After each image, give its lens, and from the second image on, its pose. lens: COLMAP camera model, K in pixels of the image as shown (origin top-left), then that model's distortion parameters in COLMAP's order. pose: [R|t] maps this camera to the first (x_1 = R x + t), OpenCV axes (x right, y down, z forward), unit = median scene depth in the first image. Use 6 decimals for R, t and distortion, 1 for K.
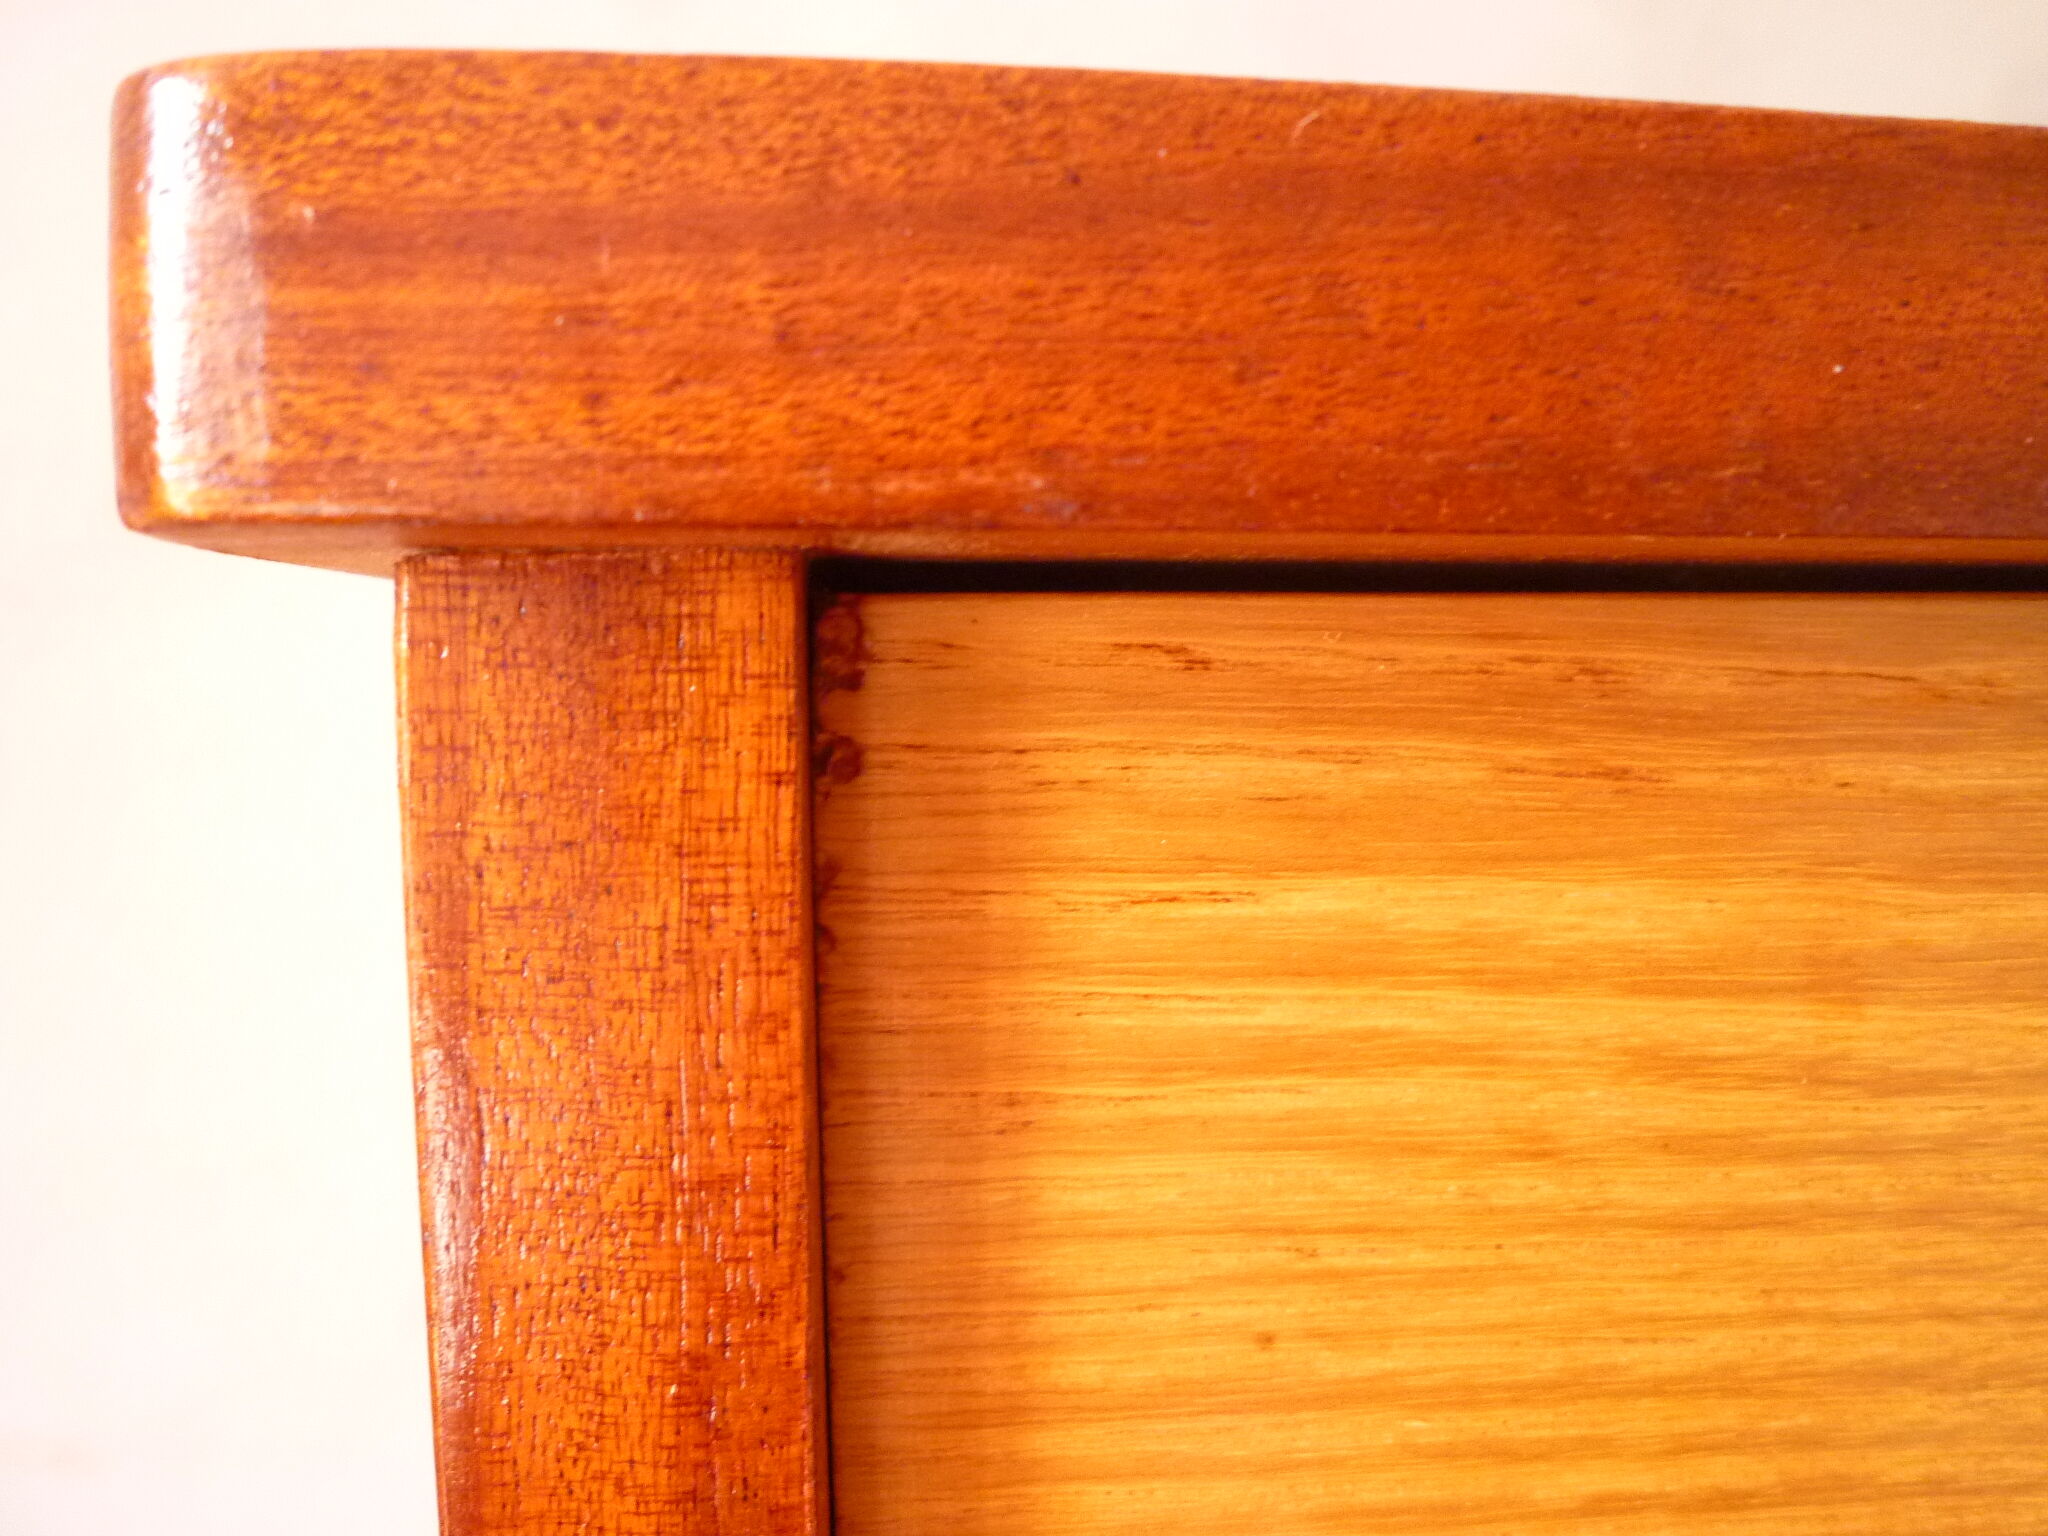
lens RADIAL K [[1530.5, 0, 1026.4], [0, 1530.5, 780.3], [0, 0, 1]] dist [-0.053563, 0.011501]
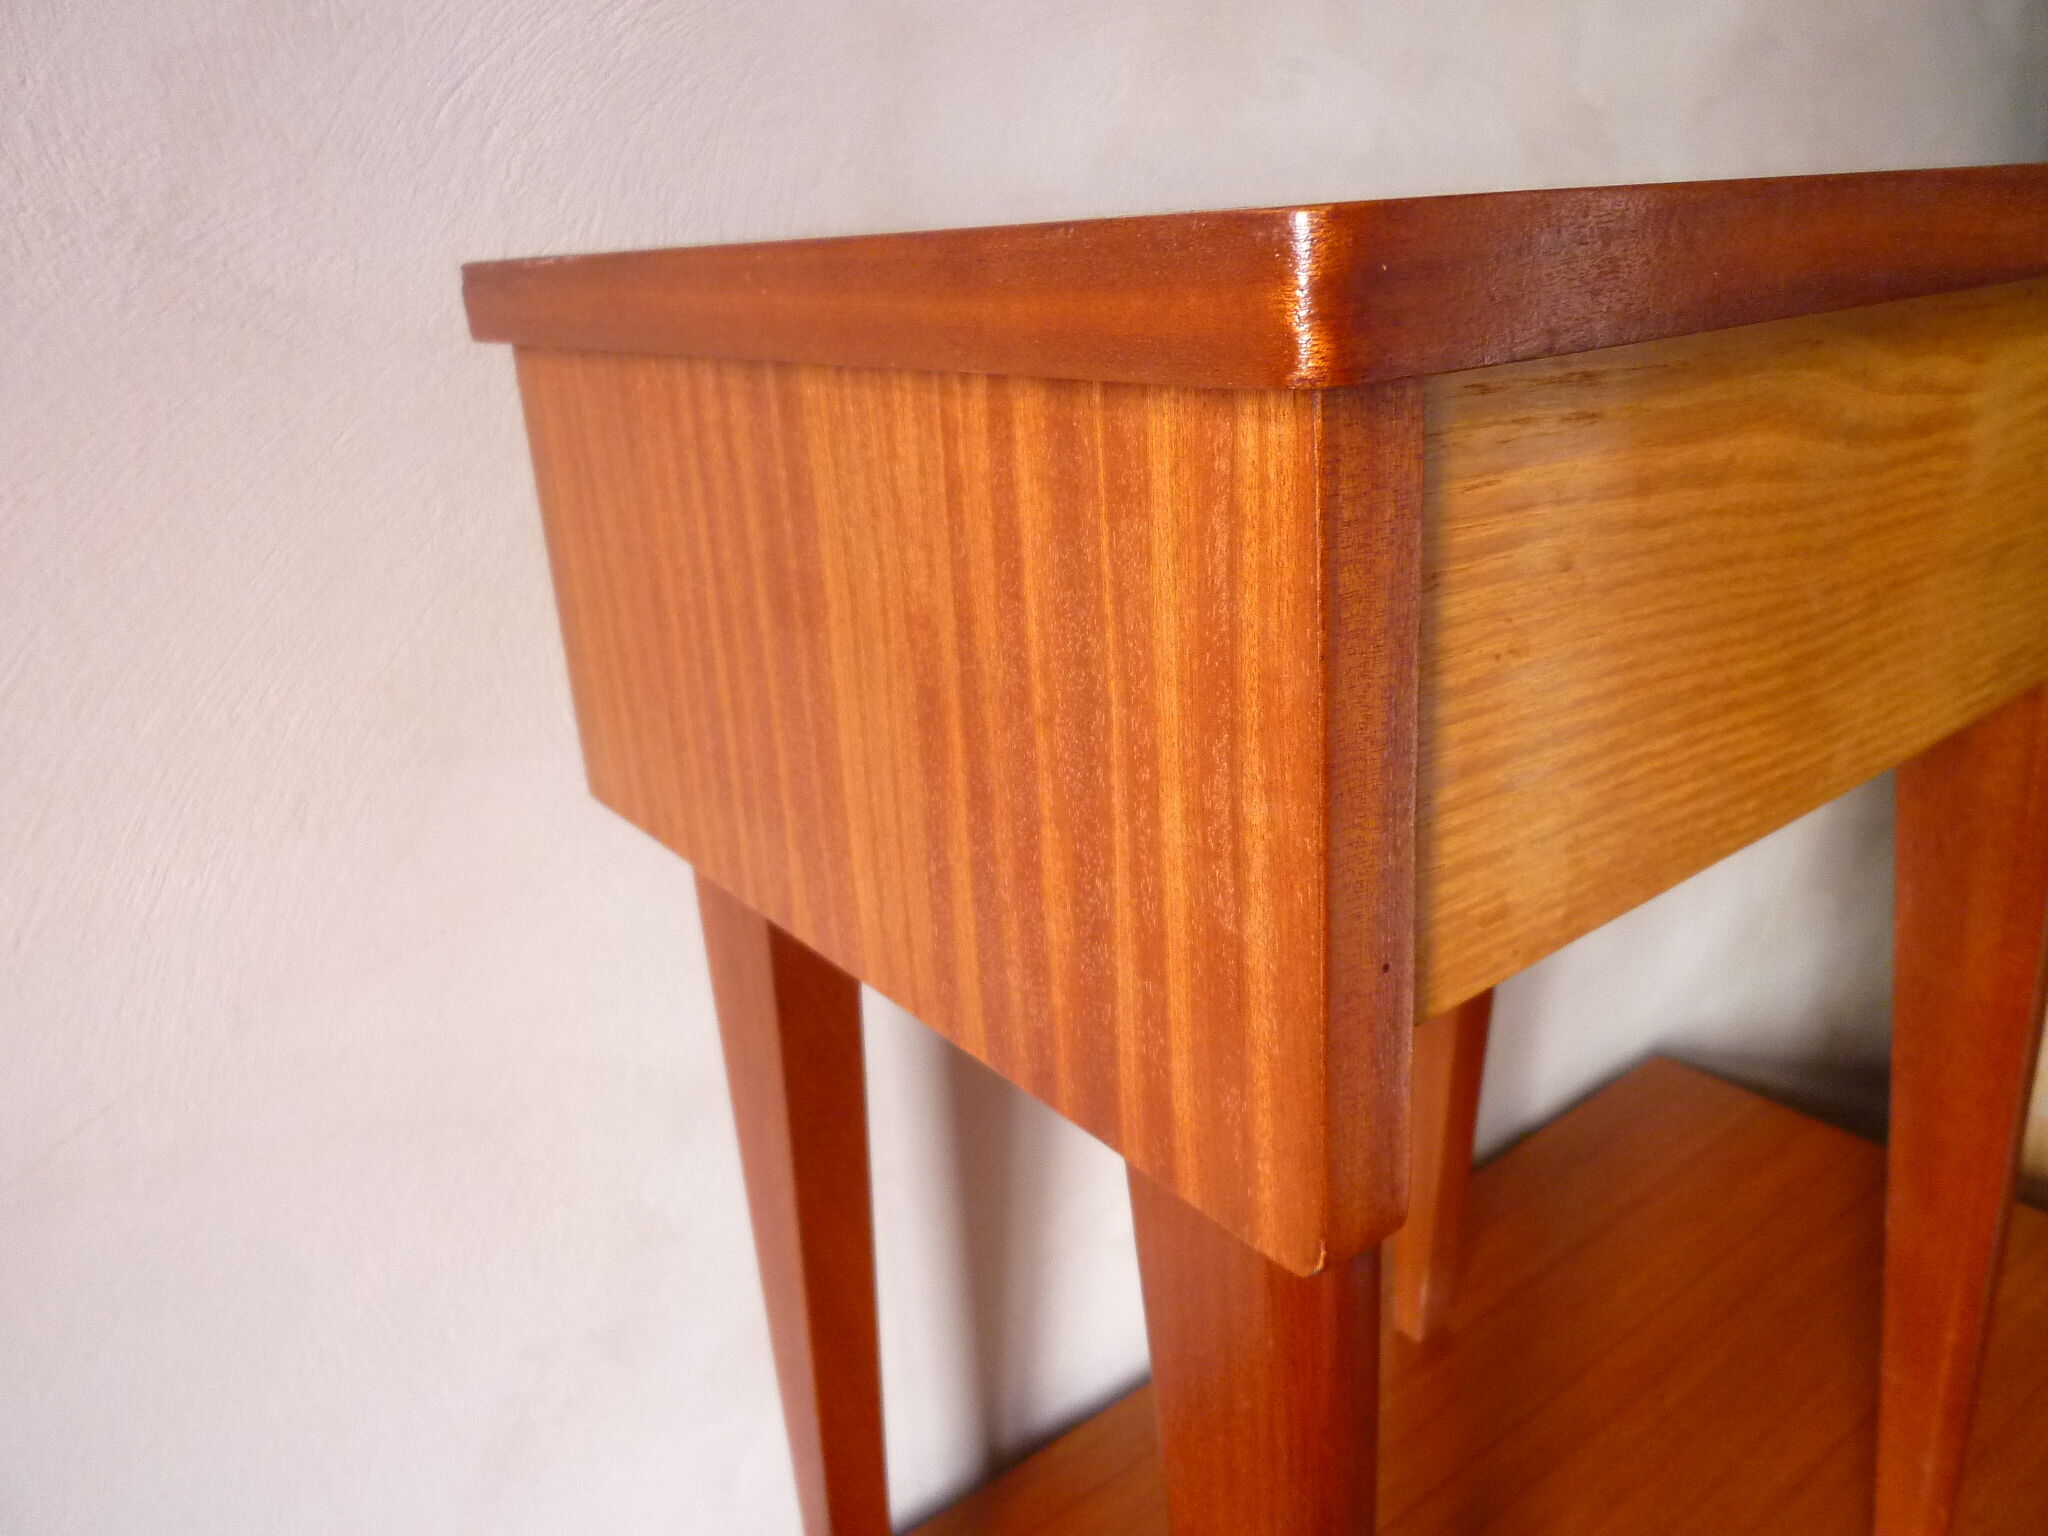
lens RADIAL K [[1530.5, 0, 1016.7], [0, 1530.5, 773.6], [0, 0, 1]] dist [-0.053563, 0.011501]
pose [[0.871758, -0.213714, 0.440868, -1.736364], [0.093680, 0.955954, 0.278167, -0.232498], [-0.480898, -0.201194, 0.853381, -0.839148]]
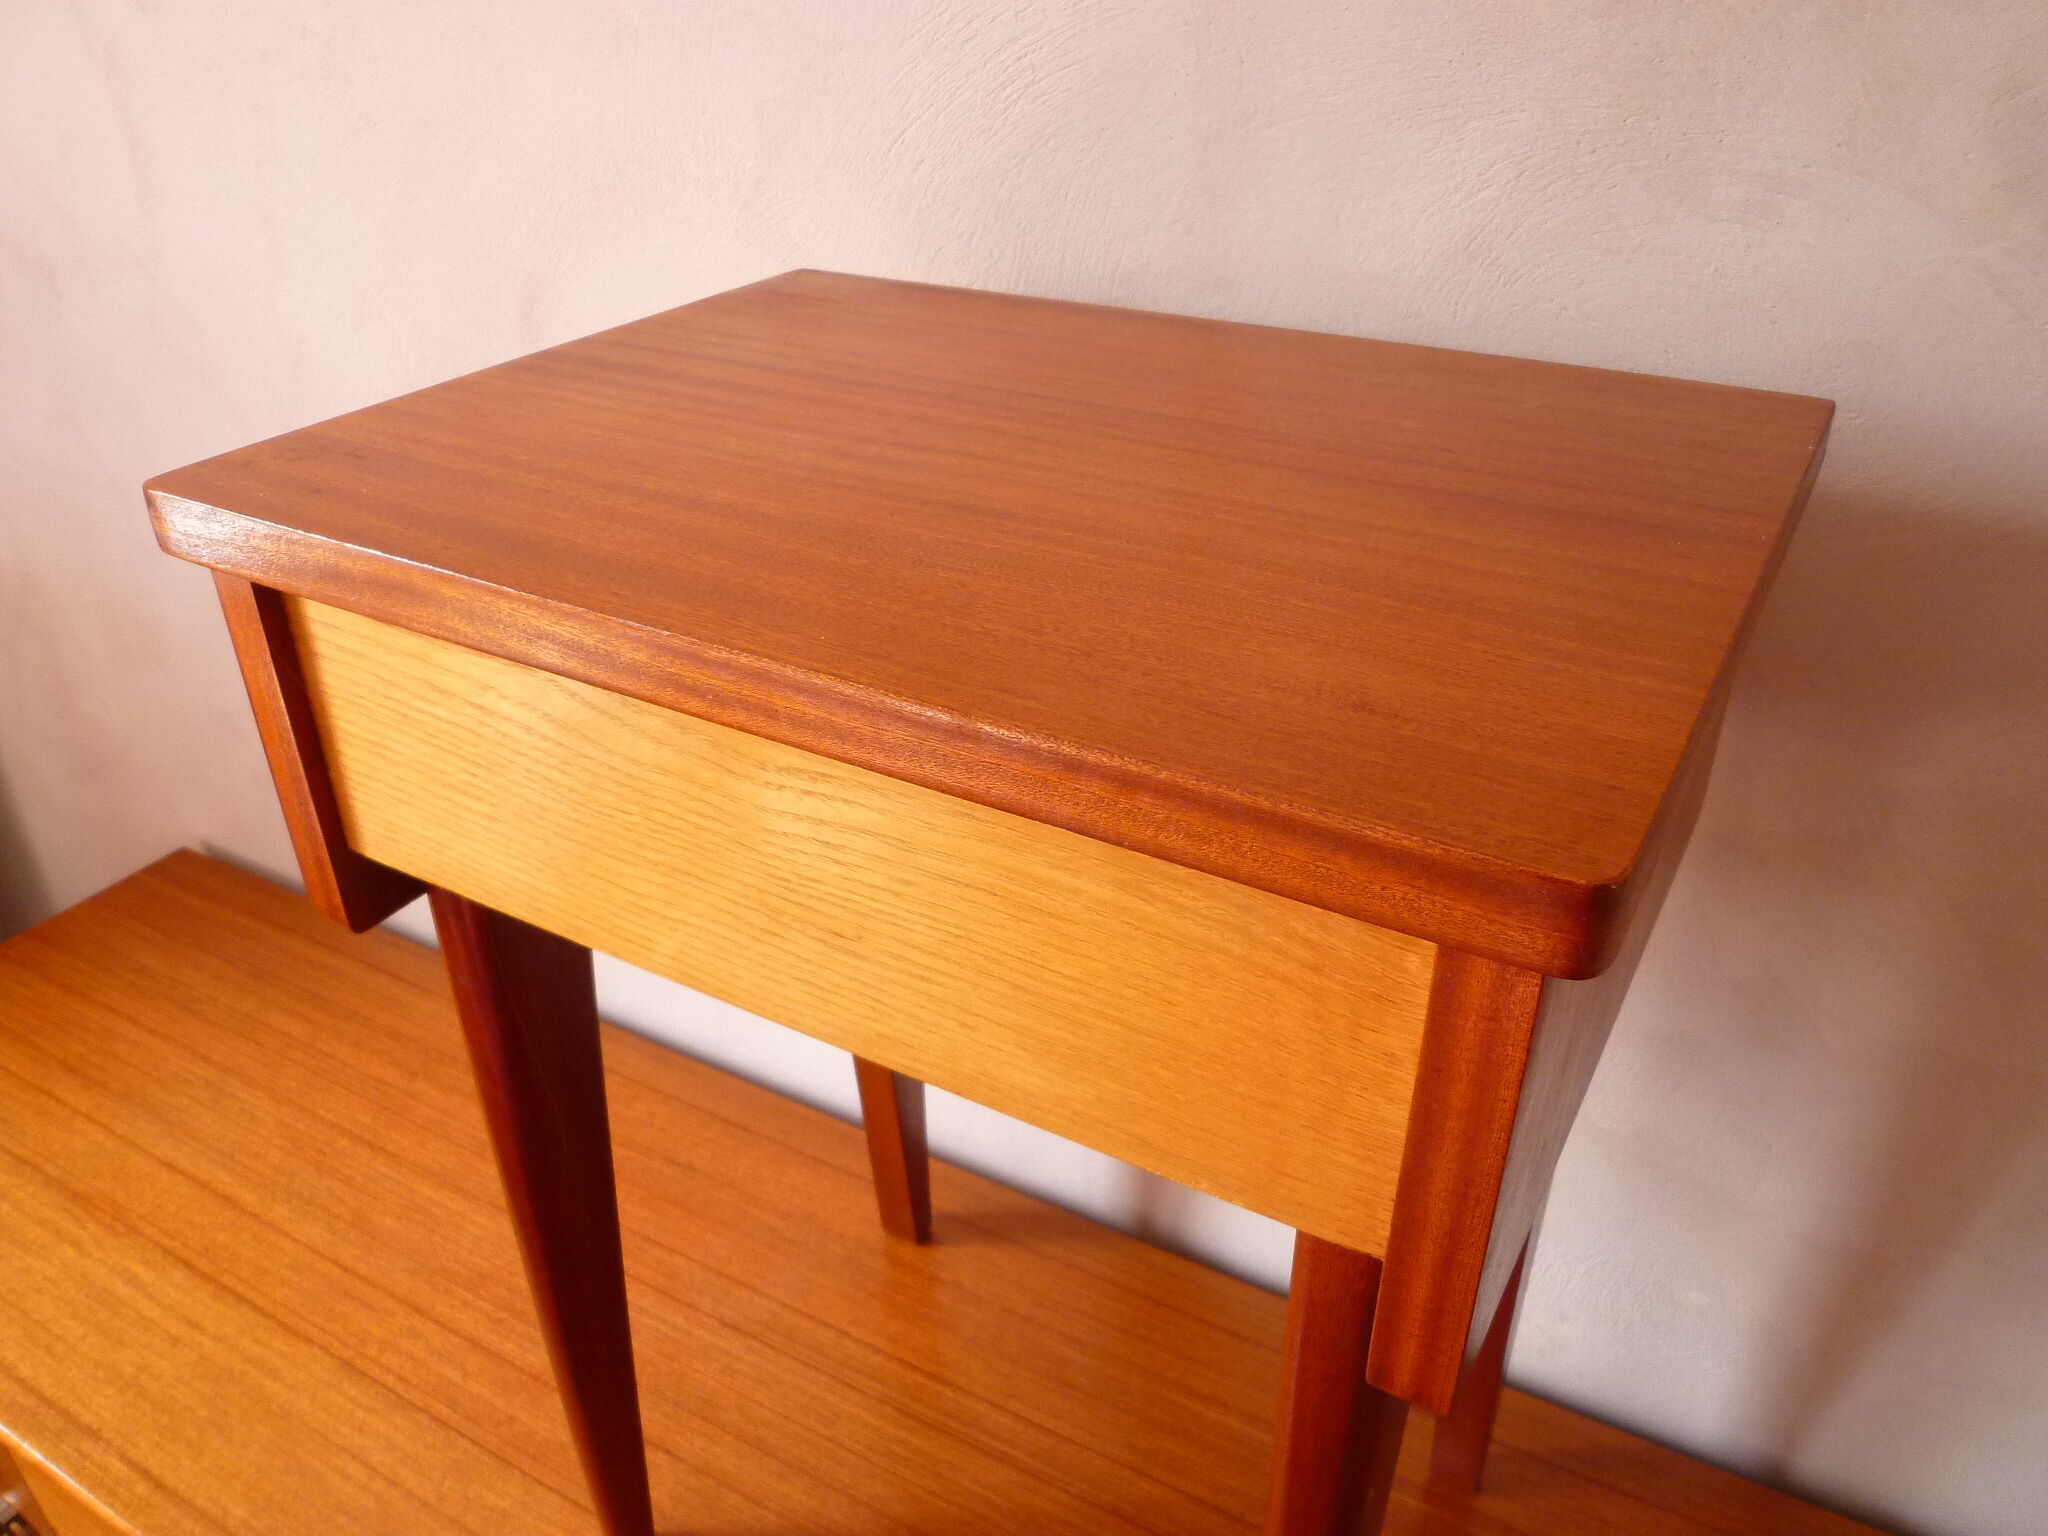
lens RADIAL K [[1530.5, 0, 1036.9], [0, 1530.5, 753.8], [0, 0, 1]] dist [-0.053563, 0.011501]
pose [[0.782627, 0.308341, -0.540760, 4.716485], [-0.031208, 0.887045, 0.460626, -1.920974], [0.621709, -0.343622, 0.703848, -1.136344]]
